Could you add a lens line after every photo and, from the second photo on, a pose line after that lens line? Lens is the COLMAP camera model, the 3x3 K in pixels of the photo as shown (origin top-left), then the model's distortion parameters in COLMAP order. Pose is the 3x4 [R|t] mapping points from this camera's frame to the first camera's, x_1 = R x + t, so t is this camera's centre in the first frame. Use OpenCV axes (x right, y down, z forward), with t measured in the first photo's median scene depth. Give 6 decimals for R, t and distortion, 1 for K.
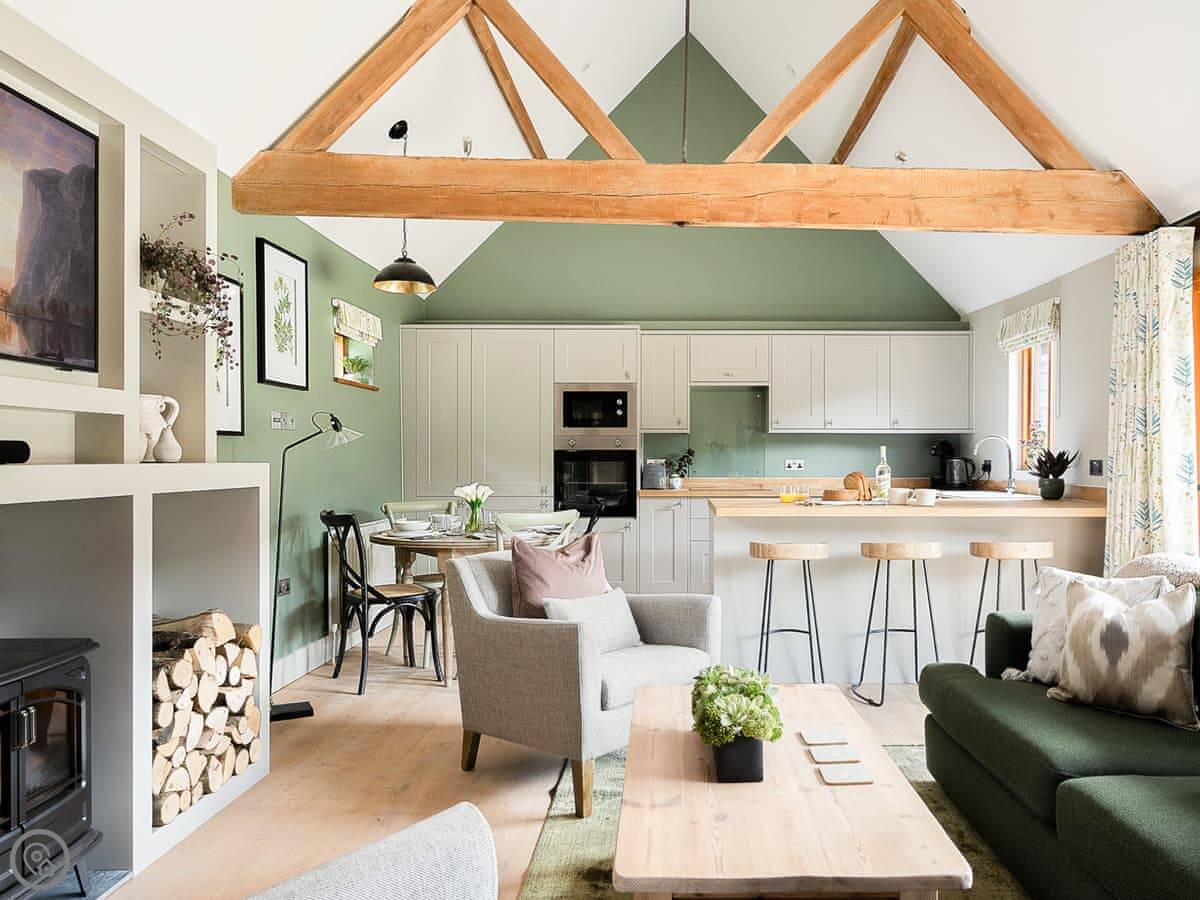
lens RADIAL K [[904.9, 0, 610.0], [0, 904.9, 455.8], [0, 0, 1]] dist [-0.005396, 0.003261]
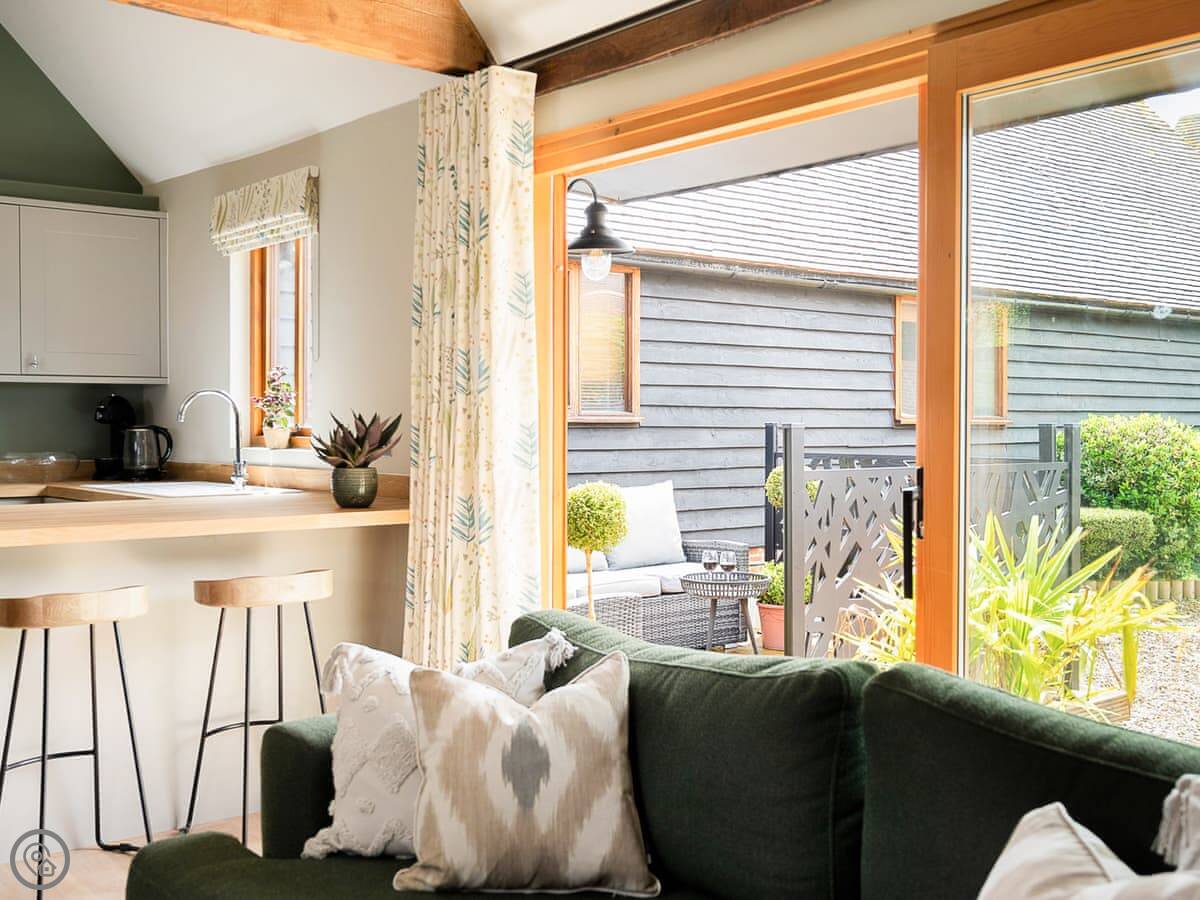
lens RADIAL K [[1381.8, 0, 624.3], [0, 1381.8, 459.3], [0, 0, 1]] dist [0.018853, -0.010387]
pose [[0.740934, -0.015850, 0.671391, 0.020244], [-0.003712, 0.999610, 0.027694, -0.003758], [-0.671568, -0.023012, 0.740585, 0.196297]]
